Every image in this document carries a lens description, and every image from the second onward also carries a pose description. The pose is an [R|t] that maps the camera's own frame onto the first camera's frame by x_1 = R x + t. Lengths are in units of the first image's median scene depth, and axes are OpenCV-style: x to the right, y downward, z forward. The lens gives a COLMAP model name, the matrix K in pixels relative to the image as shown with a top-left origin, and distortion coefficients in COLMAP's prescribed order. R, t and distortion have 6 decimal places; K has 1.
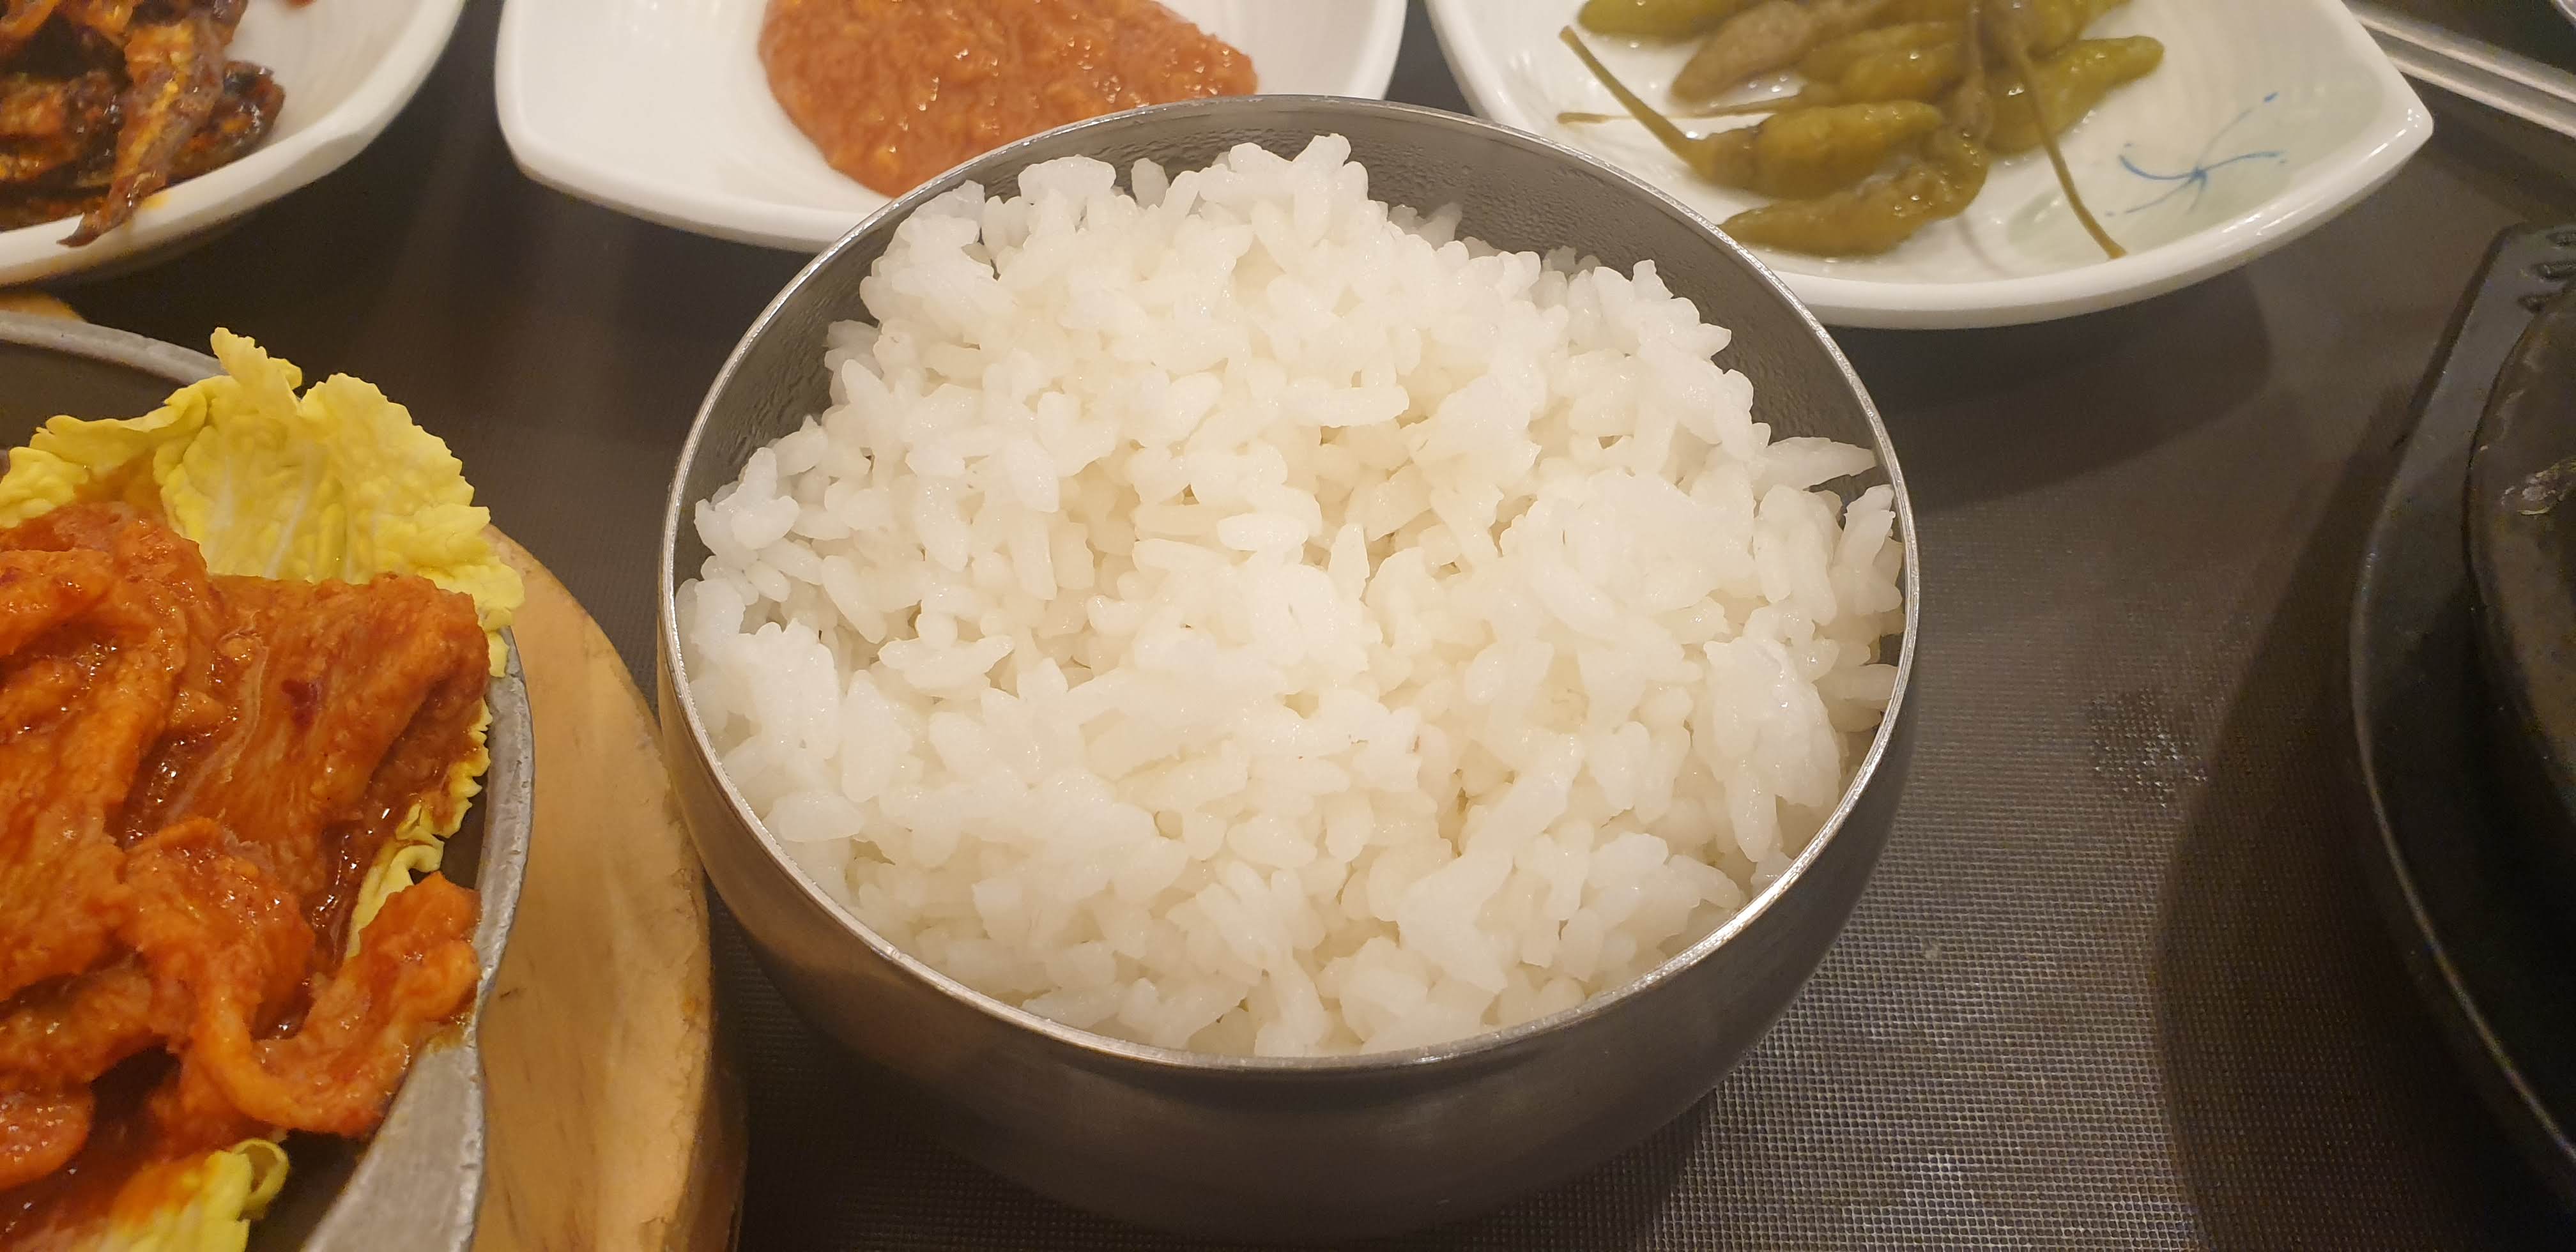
lens RADIAL K [[1913.0, 0, 1288.0], [0, 1913.0, 626.0], [0, 0, 1]] dist [-0.027000, 0.003019]
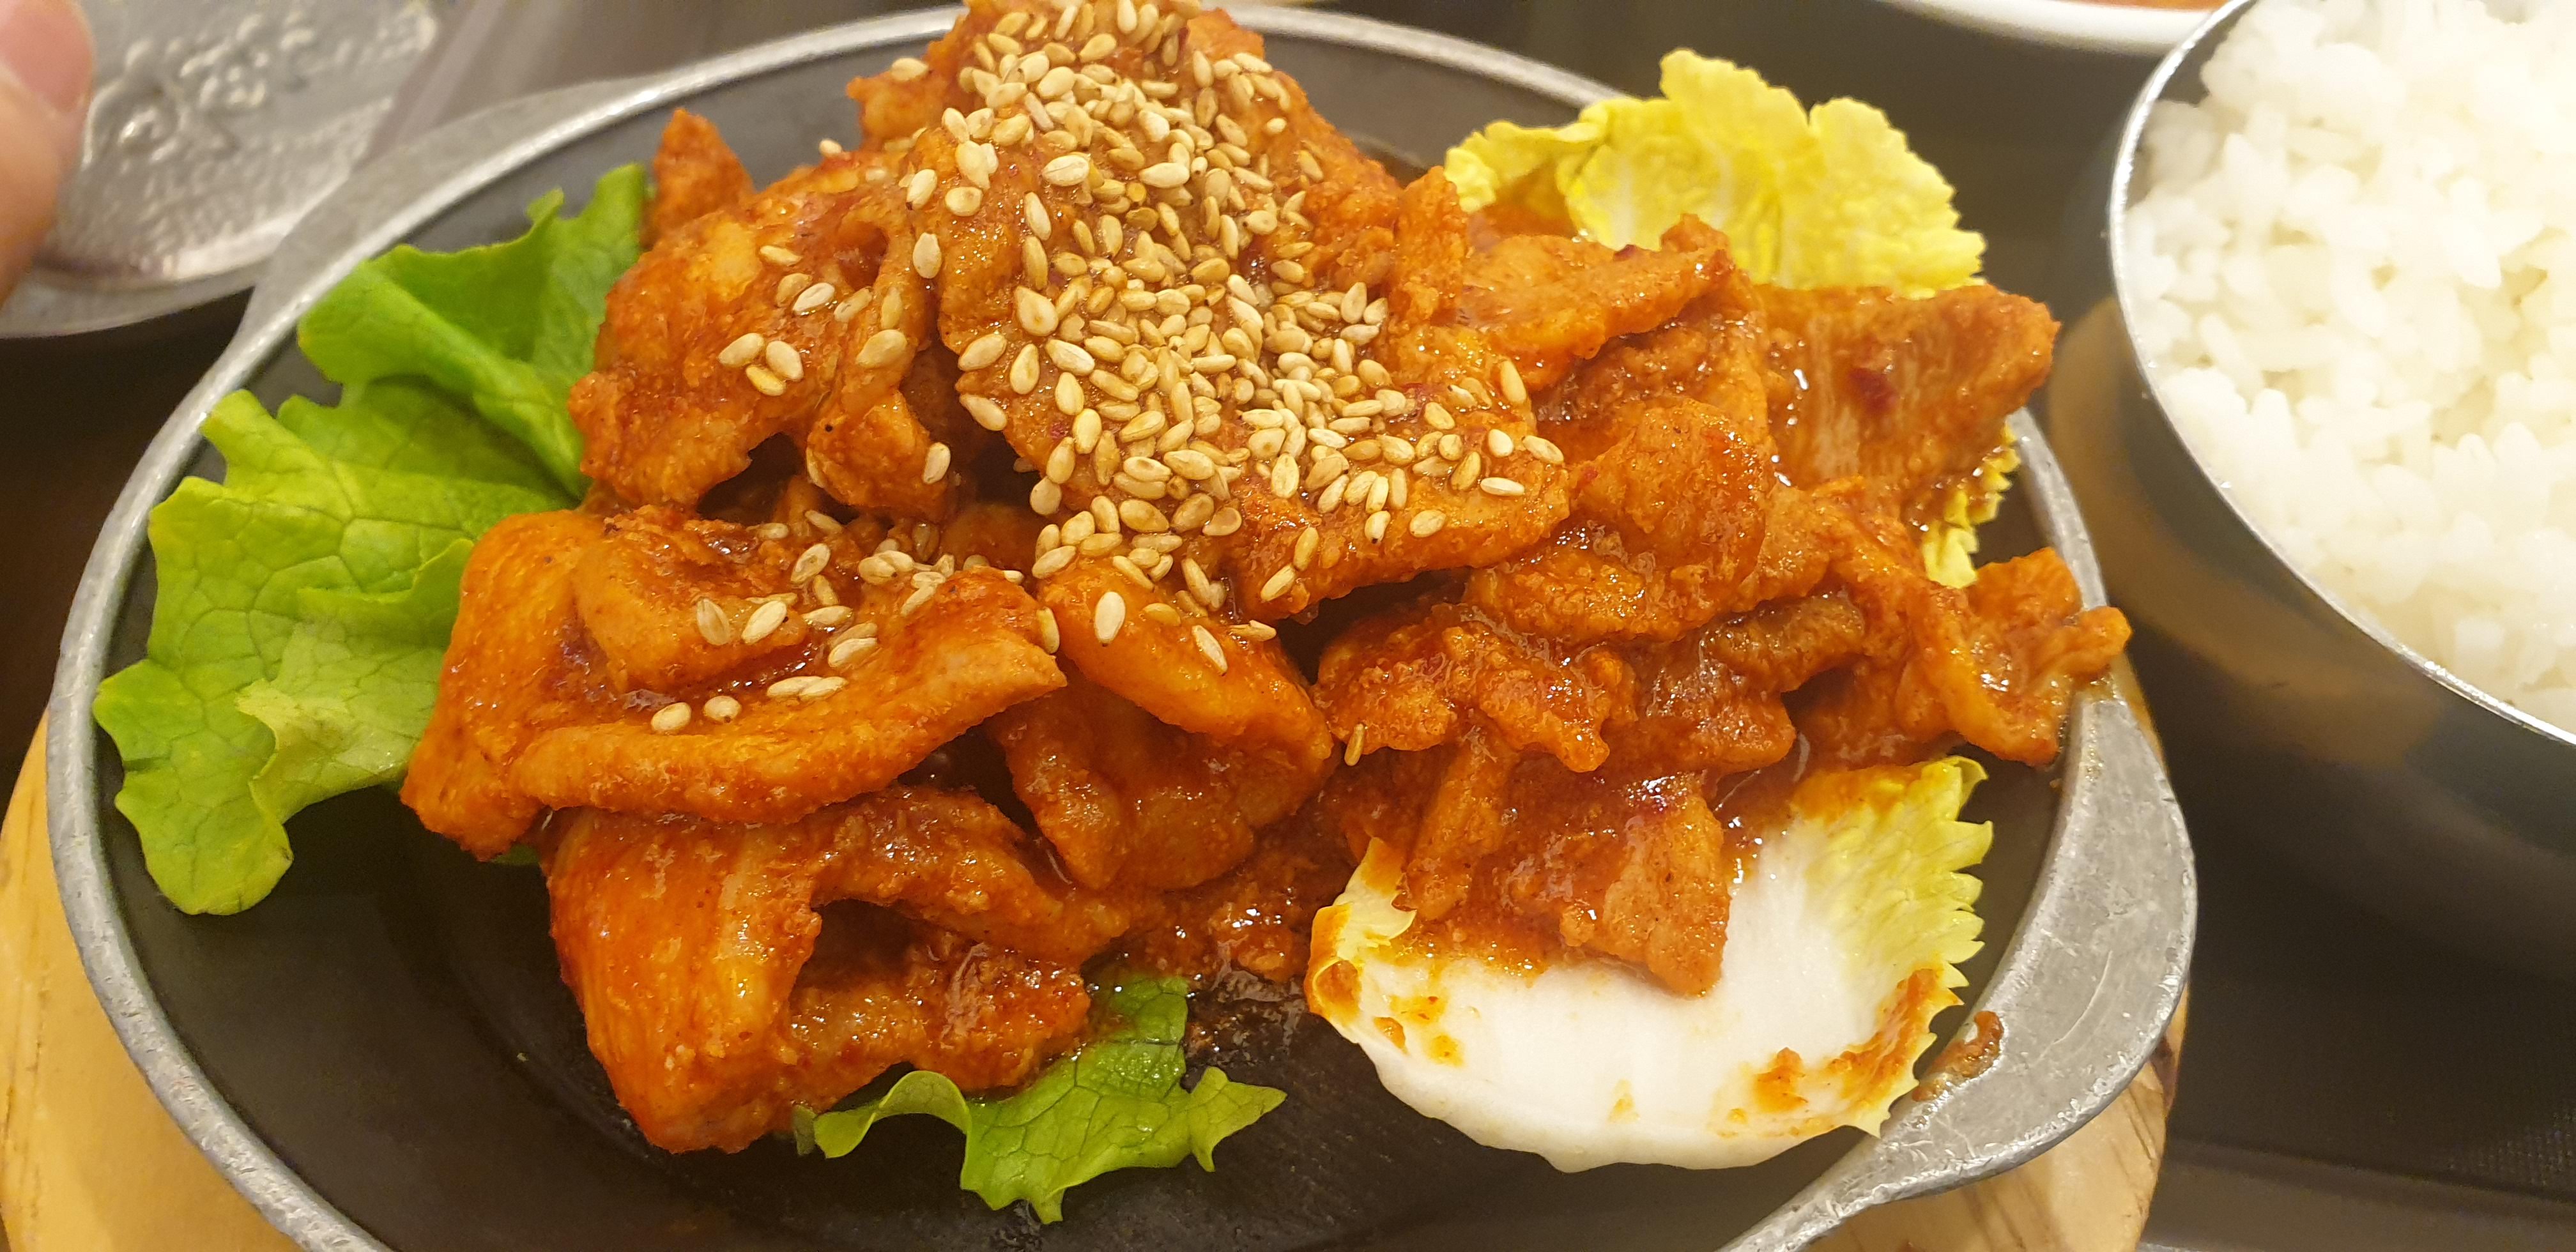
lens RADIAL K [[1949.2, 0, 1291.5], [0, 1949.2, 598.4], [0, 0, 1]] dist [0.047042, -0.002739]
pose [[0.988821, 0.104931, -0.105936, -0.508524], [-0.099926, 0.993661, 0.051510, 0.096393], [0.110669, -0.040348, 0.993038, -0.125153]]
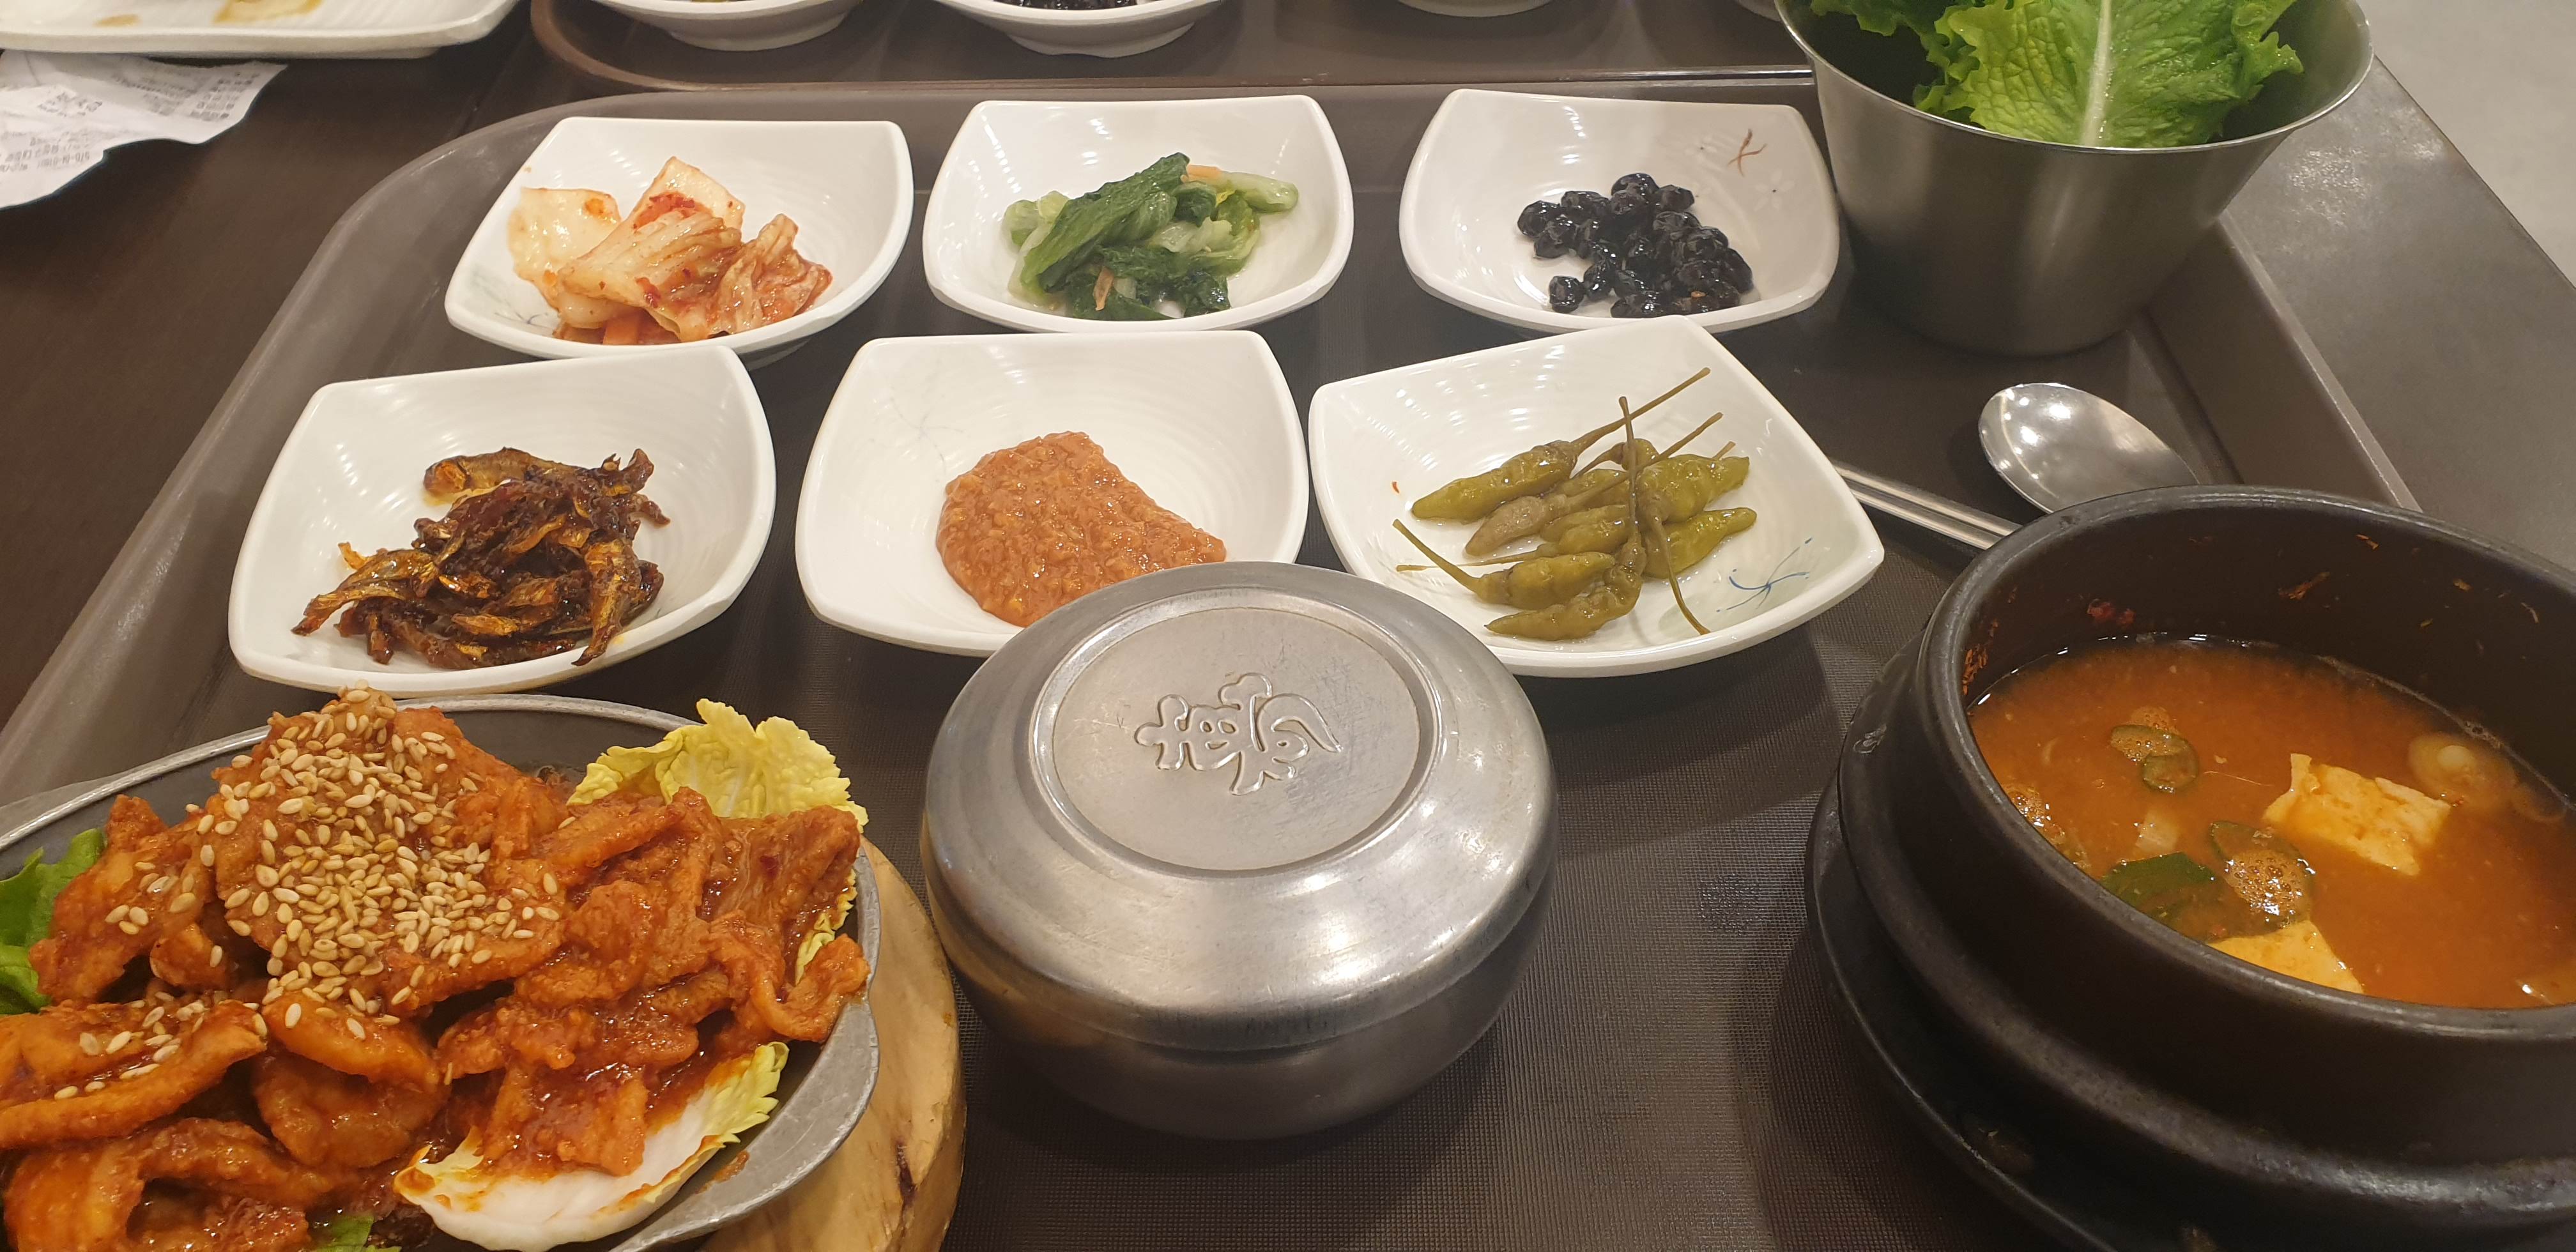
lens RADIAL K [[2102.9, 0, 1288.0], [0, 2102.9, 626.0], [0, 0, 1]] dist [0.036677, -0.000871]
pose [[0.999337, -0.033997, -0.013035, 0.069712], [0.030413, 0.976244, -0.214529, 0.212909], [0.020019, 0.213990, 0.976631, -0.951825]]
